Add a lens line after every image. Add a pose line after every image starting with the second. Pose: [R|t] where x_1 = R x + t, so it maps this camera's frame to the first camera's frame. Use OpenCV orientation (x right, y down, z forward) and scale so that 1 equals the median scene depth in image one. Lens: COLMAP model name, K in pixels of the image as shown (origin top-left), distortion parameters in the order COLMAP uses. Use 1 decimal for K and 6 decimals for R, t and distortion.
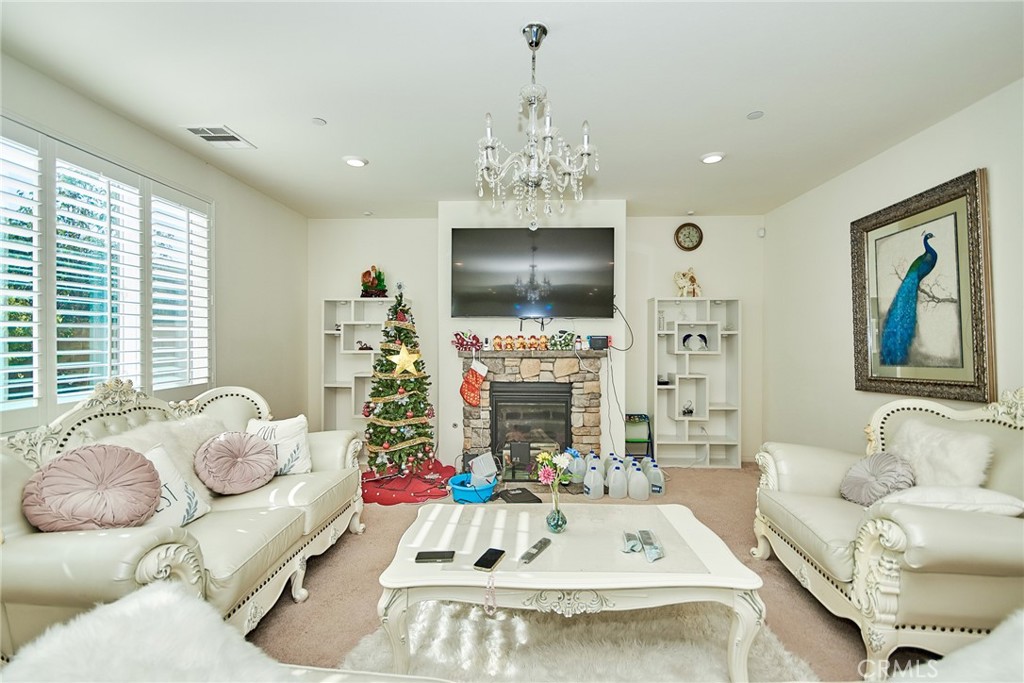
lens RADIAL K [[456.1, 0, 528.7], [0, 456.1, 338.6], [0, 0, 1]] dist [0.016556, -0.004344]
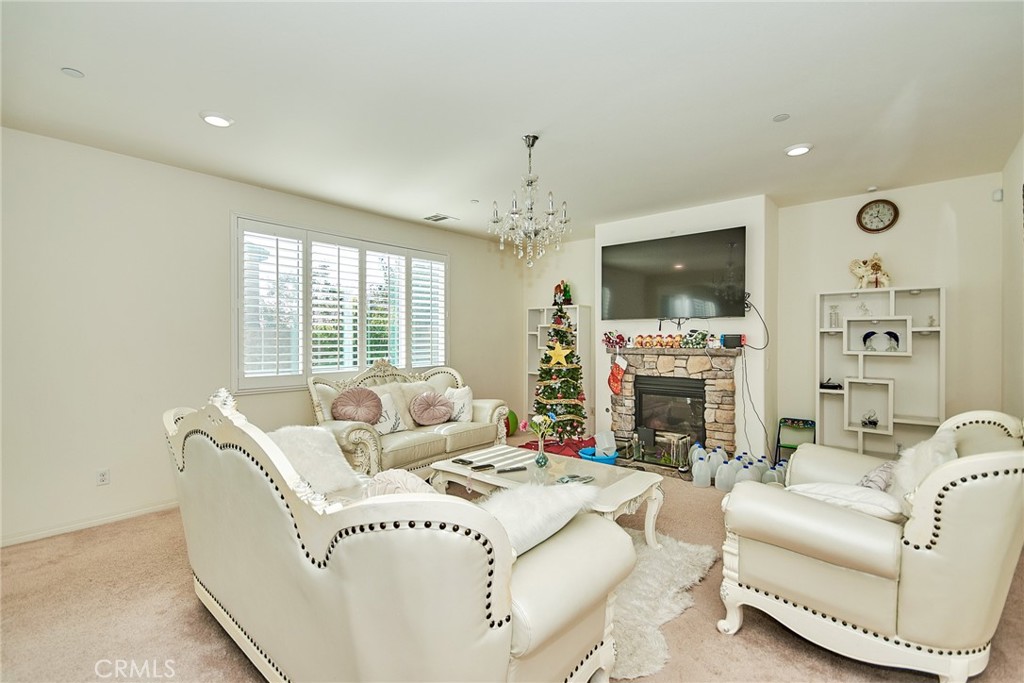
lens RADIAL K [[456.1, 0, 508.5], [0, 456.1, 335.7], [0, 0, 1]] dist [0.016556, -0.004344]
pose [[0.780454, -0.005203, -0.625191, 0.402582], [0.003469, 0.999986, -0.003992, -0.001239], [0.625203, 0.000946, 0.780461, -0.102882]]
